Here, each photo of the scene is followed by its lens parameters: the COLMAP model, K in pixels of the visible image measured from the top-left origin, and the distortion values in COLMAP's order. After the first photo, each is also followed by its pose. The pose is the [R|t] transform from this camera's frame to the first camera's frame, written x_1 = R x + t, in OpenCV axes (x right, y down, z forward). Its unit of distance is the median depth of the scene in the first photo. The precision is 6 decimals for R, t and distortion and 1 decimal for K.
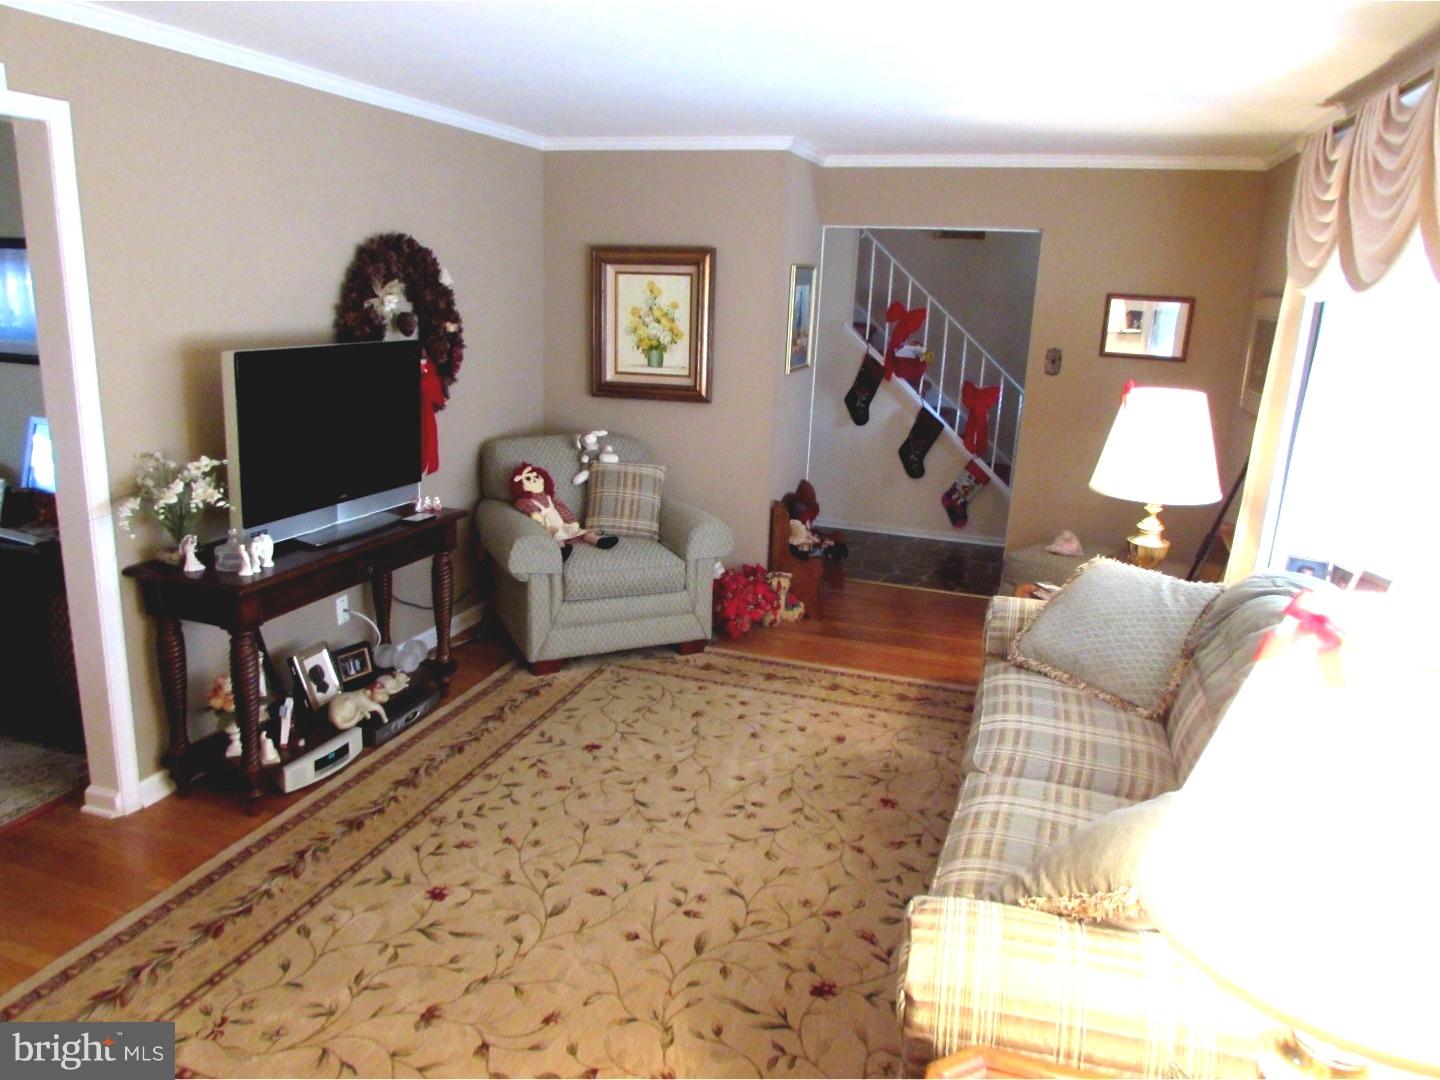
lens RADIAL K [[1012.6, 0, 720.0], [0, 1012.6, 540.0], [0, 0, 1]] dist [-0.032929, 0.005810]
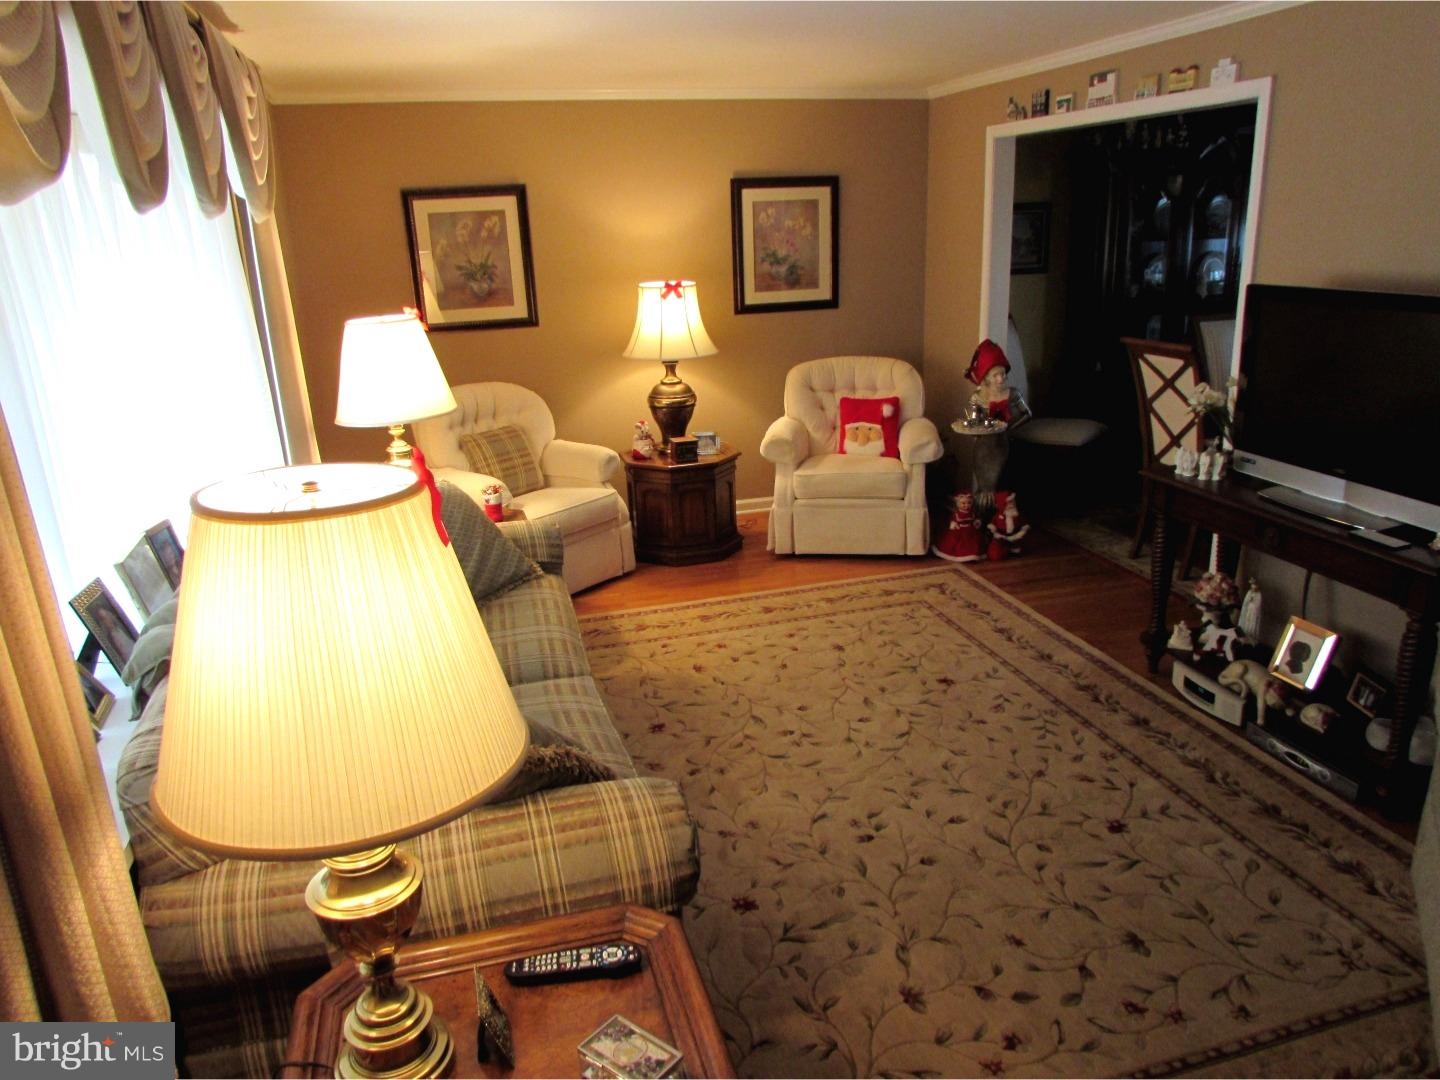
lens RADIAL K [[1012.6, 0, 720.0], [0, 1012.6, 540.0], [0, 0, 1]] dist [-0.032929, 0.005810]
pose [[-0.827332, 0.154546, -0.540034, 0.542633], [-0.139119, 0.875077, 0.463558, -0.321774], [0.544213, 0.458645, -0.702479, 1.382723]]
